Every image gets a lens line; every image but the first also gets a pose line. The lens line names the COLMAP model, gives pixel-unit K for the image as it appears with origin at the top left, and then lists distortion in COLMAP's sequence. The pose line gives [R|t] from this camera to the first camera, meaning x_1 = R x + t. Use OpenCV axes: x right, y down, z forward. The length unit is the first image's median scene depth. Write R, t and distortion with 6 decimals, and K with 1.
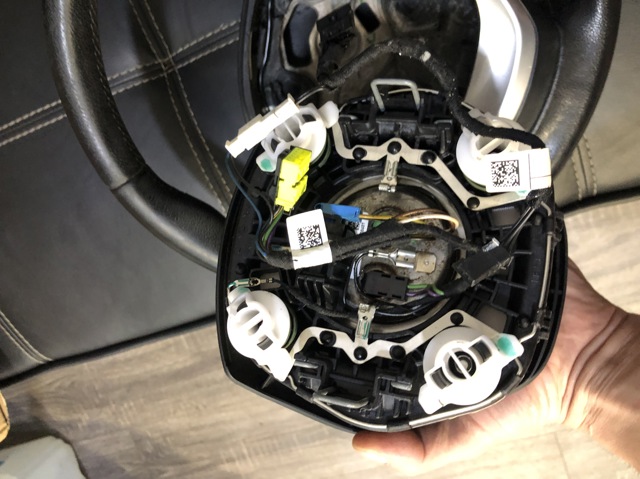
lens RADIAL K [[514.8, 0, 320.0], [0, 514.8, 239.5], [0, 0, 1]] dist [0.004719, -0.003665]
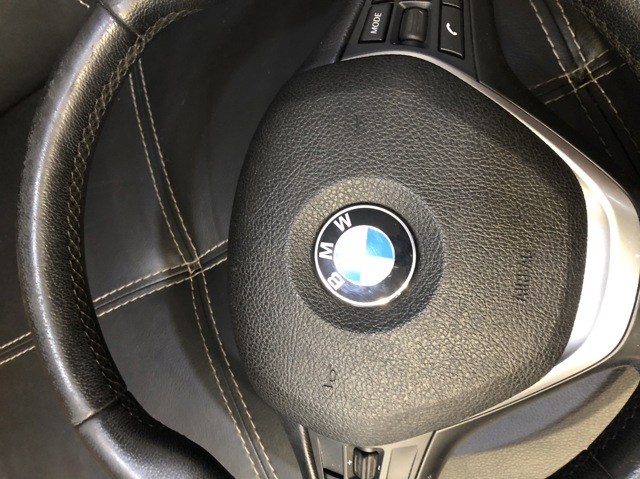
lens RADIAL K [[519.1, 0, 317.6], [0, 519.1, 250.2], [0, 0, 1]] dist [-0.007553, -0.008196]
pose [[0.977253, -0.040309, -0.208209, 0.112500], [-0.031244, 0.943693, -0.329344, -0.089670], [0.209761, 0.328358, 0.920968, 0.237640]]
